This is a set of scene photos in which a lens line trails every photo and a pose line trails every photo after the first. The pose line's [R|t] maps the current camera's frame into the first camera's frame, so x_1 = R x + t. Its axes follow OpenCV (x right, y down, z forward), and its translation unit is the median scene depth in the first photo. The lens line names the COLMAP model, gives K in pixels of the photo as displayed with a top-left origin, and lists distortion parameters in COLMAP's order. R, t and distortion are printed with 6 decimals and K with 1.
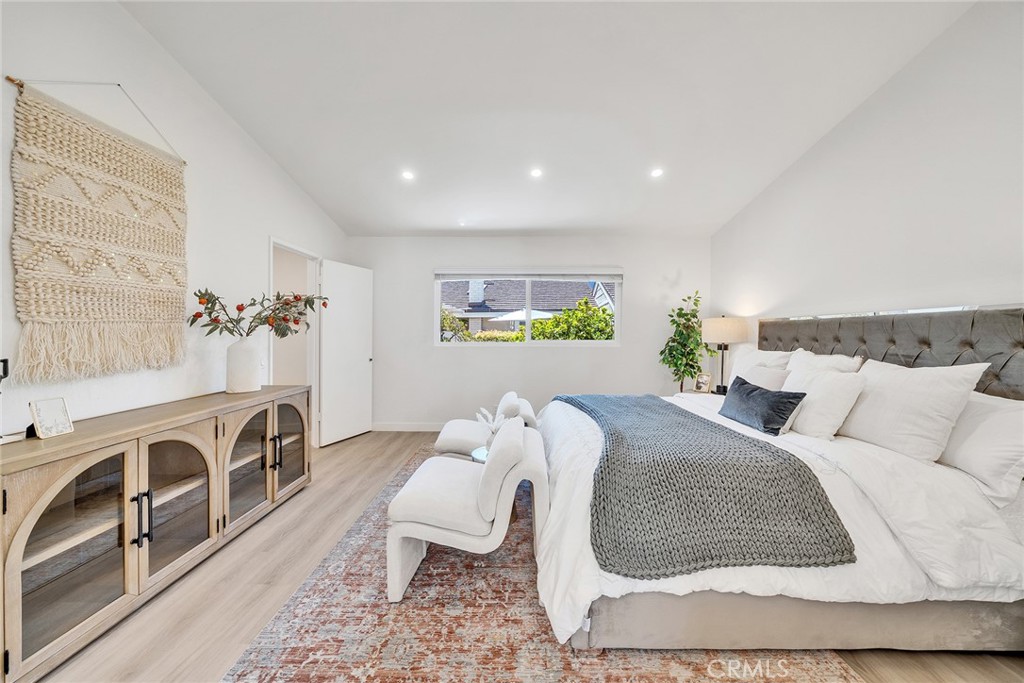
lens RADIAL K [[350.5, 0, 507.3], [0, 350.5, 337.4], [0, 0, 1]] dist [-0.002379, -0.000164]
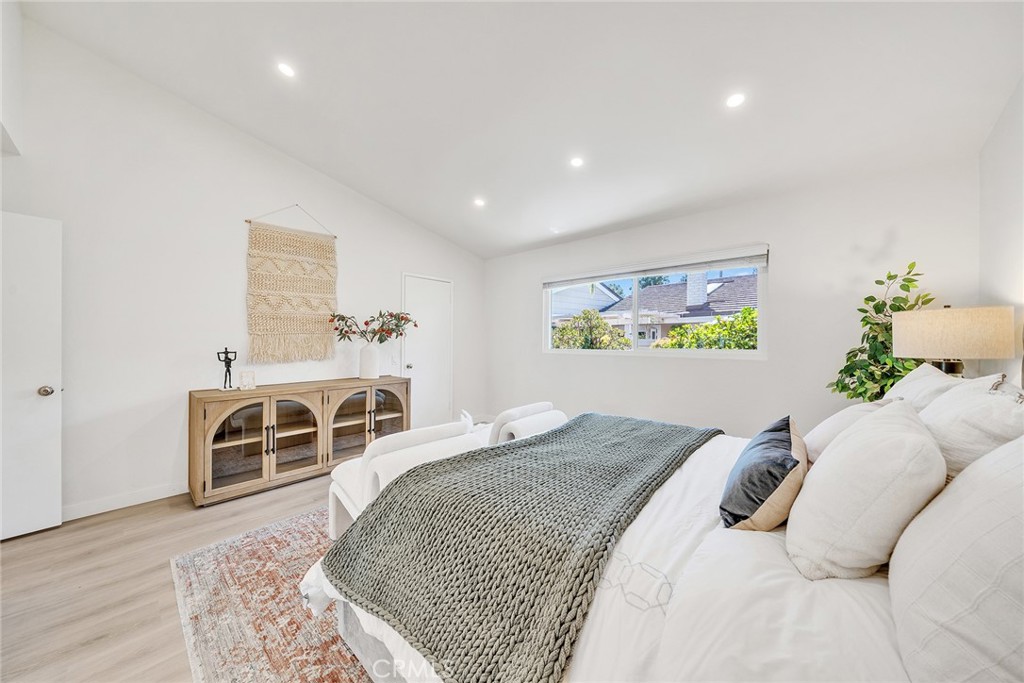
lens RADIAL K [[341.7, 0, 497.5], [0, 341.7, 338.9], [0, 0, 1]] dist [-0.000729, -0.000060]
pose [[0.748965, -0.002911, -0.662603, 0.716508], [-0.008869, 0.999857, -0.014418, 0.000535], [0.662550, 0.016675, 0.748832, 0.297311]]
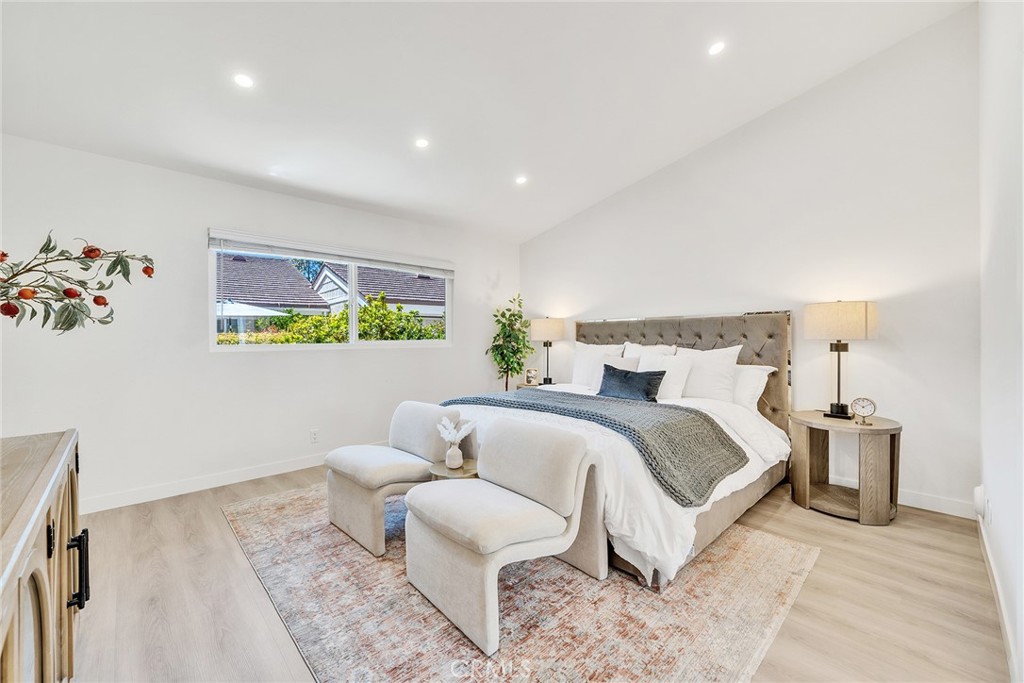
lens RADIAL K [[411.9, 0, 505.6], [0, 411.9, 337.7], [0, 0, 1]] dist [0.000859, 0.000015]
pose [[0.718434, -0.003518, 0.695587, -0.666350], [0.012232, 0.999896, -0.007576, 0.023460], [-0.695488, 0.013951, 0.718402, 0.196285]]
